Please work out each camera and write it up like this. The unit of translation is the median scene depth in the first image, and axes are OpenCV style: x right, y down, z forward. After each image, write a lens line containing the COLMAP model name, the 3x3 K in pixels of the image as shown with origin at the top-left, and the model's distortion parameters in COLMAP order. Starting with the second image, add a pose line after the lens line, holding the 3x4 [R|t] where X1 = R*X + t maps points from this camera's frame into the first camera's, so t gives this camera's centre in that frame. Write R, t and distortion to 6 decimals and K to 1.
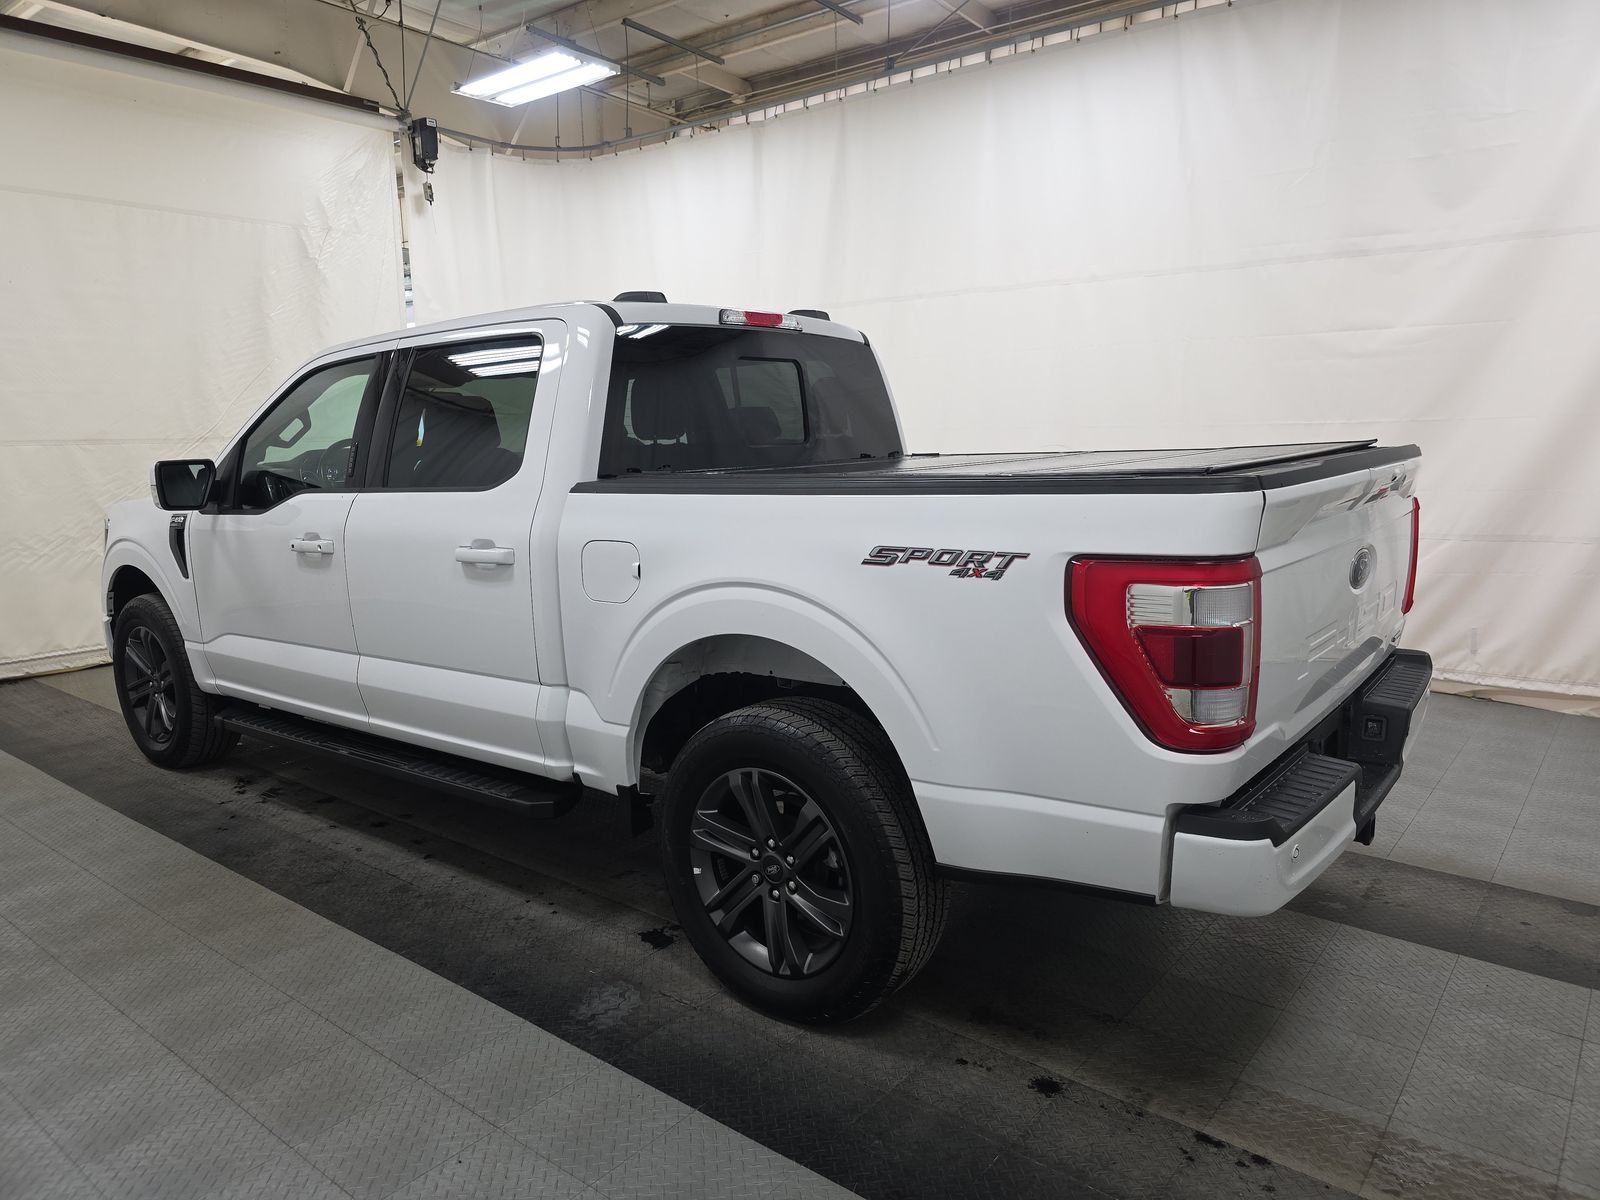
lens RADIAL K [[1071.8, 0, 790.4], [0, 1071.8, 600.0], [0, 0, 1]] dist [0.026567, -0.023949]
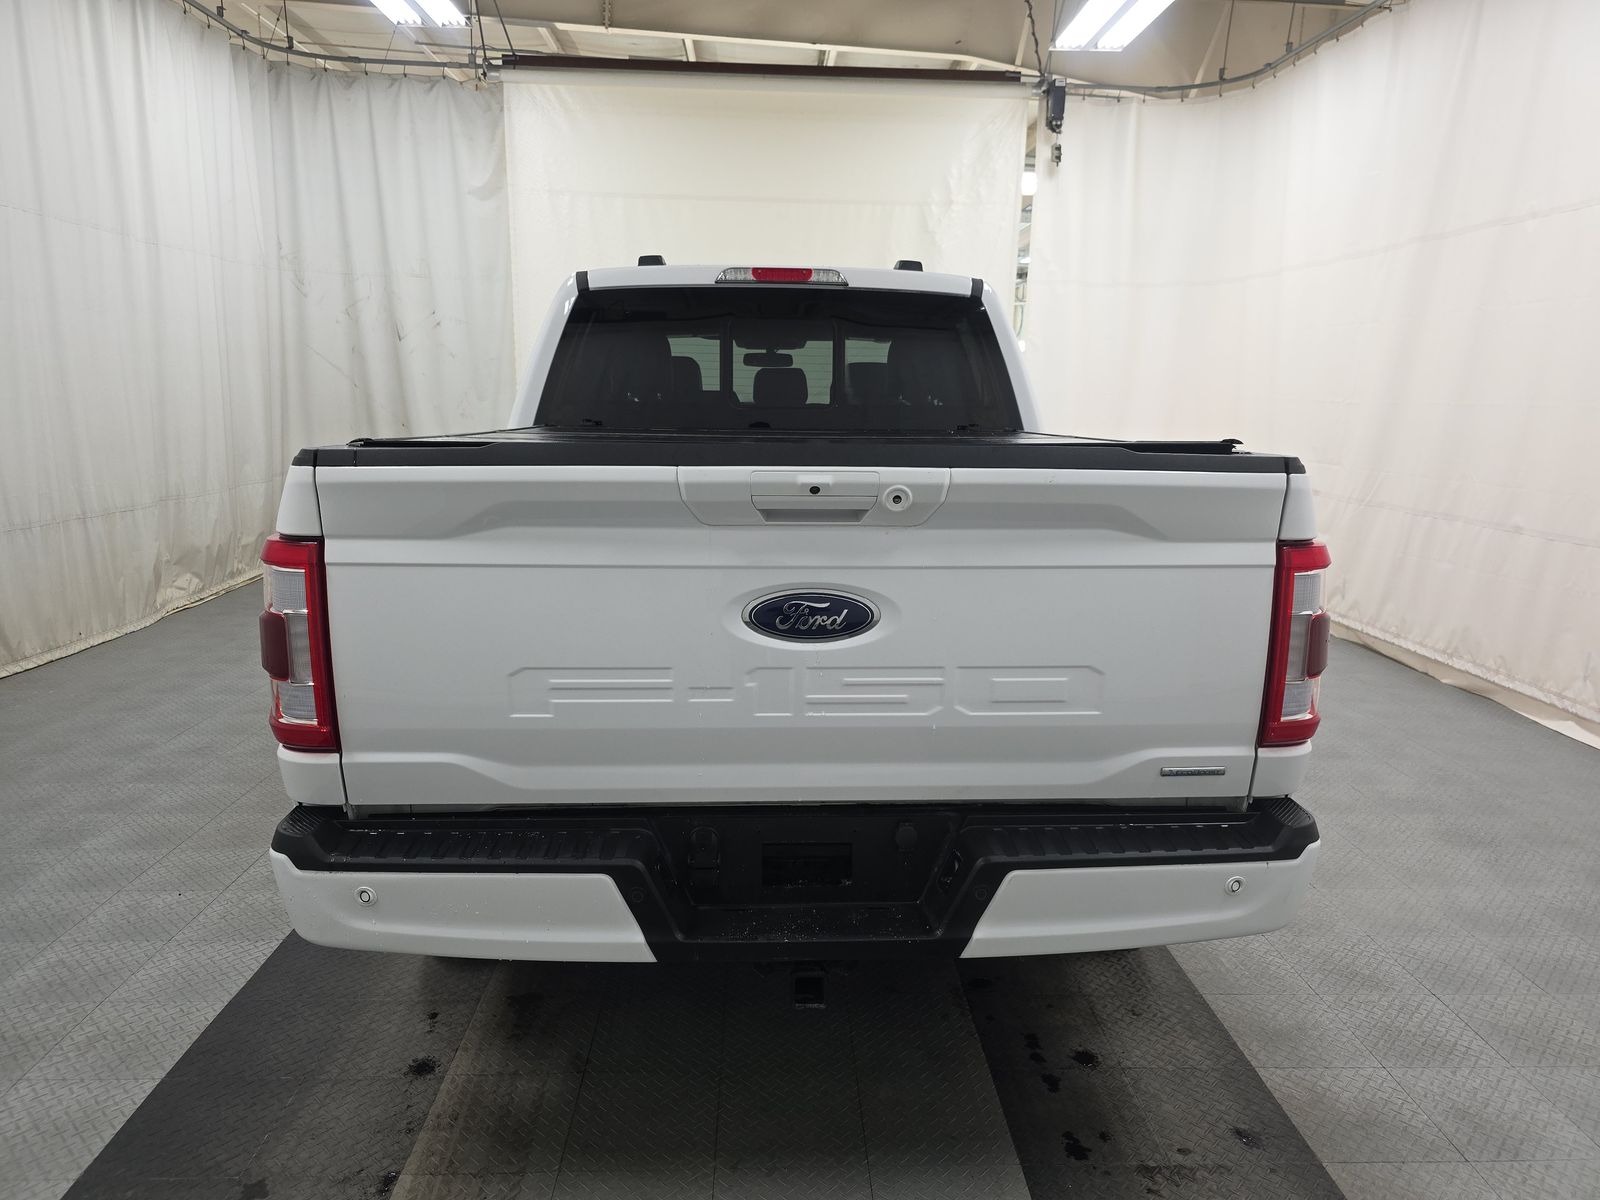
lens RADIAL K [[1058.8, 0, 800.0], [0, 1058.8, 600.0], [0, 0, 1]] dist [0.018391, -0.002187]
pose [[0.662561, 0.175345, -0.728194, 0.611042], [-0.147936, 0.983695, 0.102265, -0.064275], [0.734253, 0.039970, 0.677698, 0.324467]]
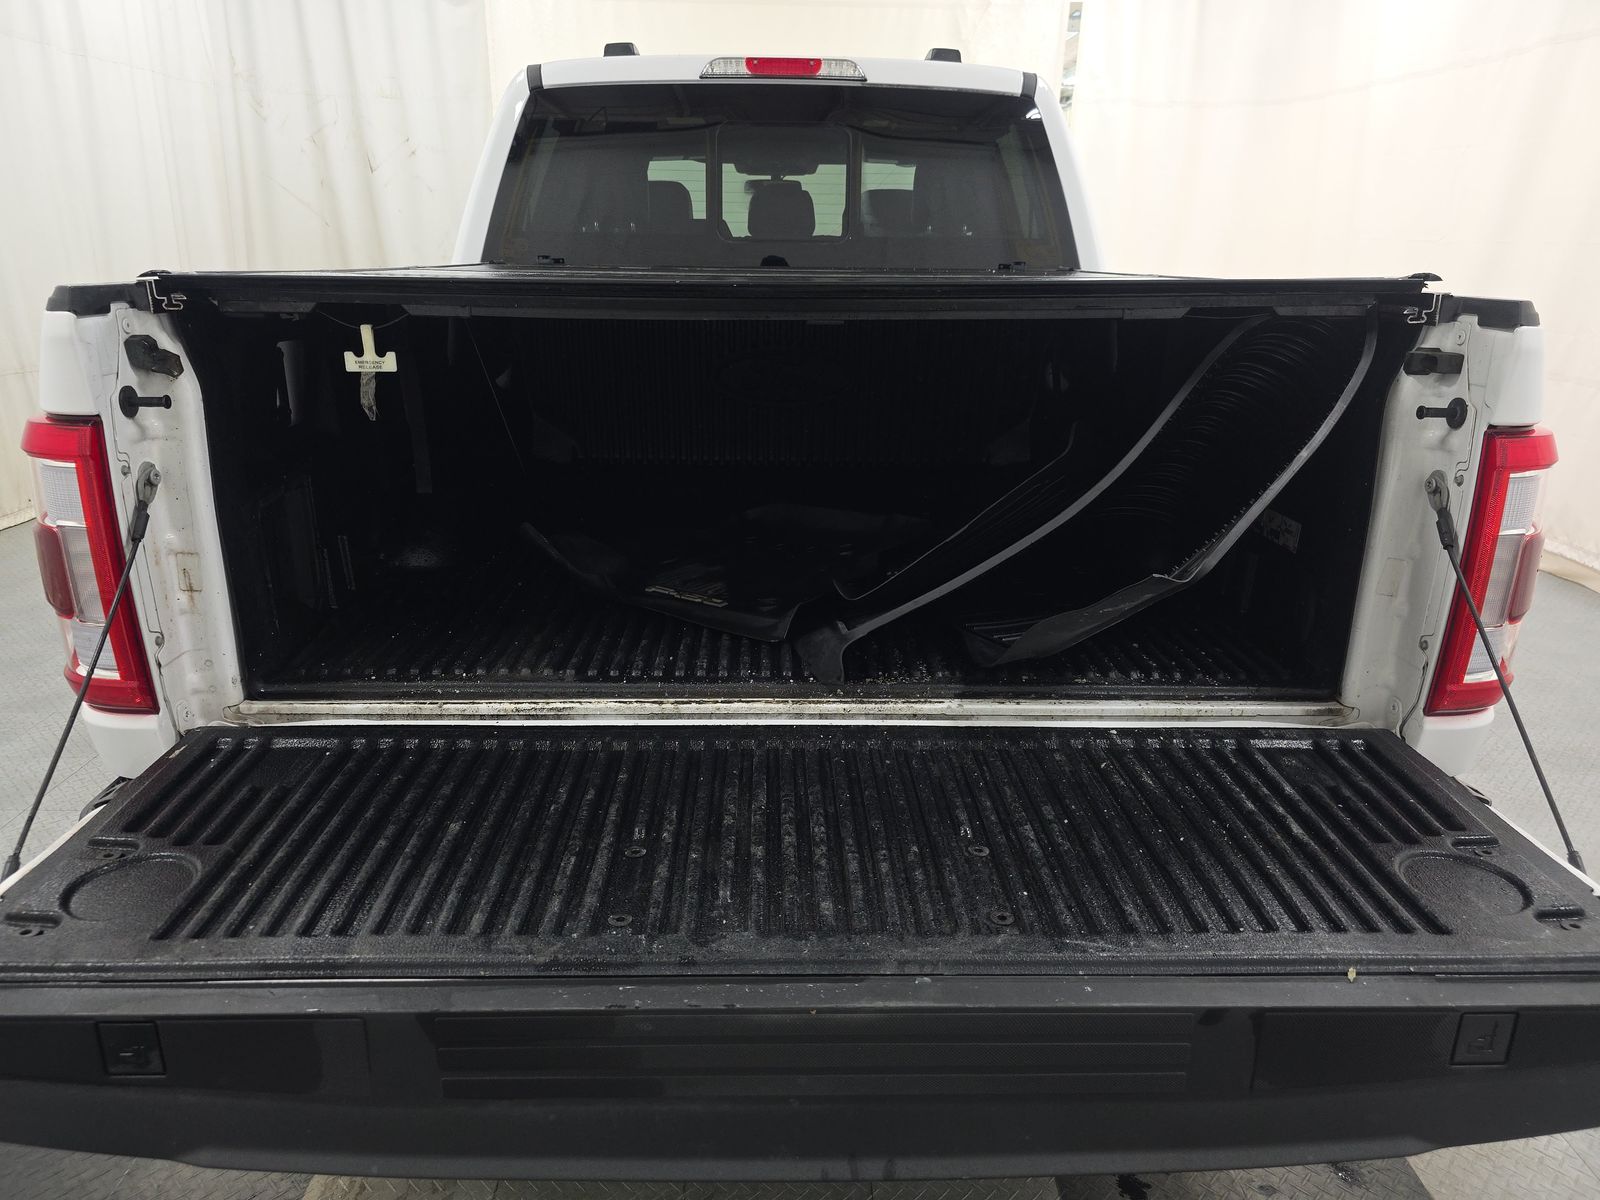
lens RADIAL K [[1071.8, 0, 790.4], [0, 1071.8, 600.0], [0, 0, 1]] dist [0.026567, -0.023949]
pose [[0.644516, 0.275378, -0.713278, 0.526517], [-0.150435, 0.960326, 0.234825, -0.067545], [0.749645, -0.044047, 0.660372, 0.410393]]
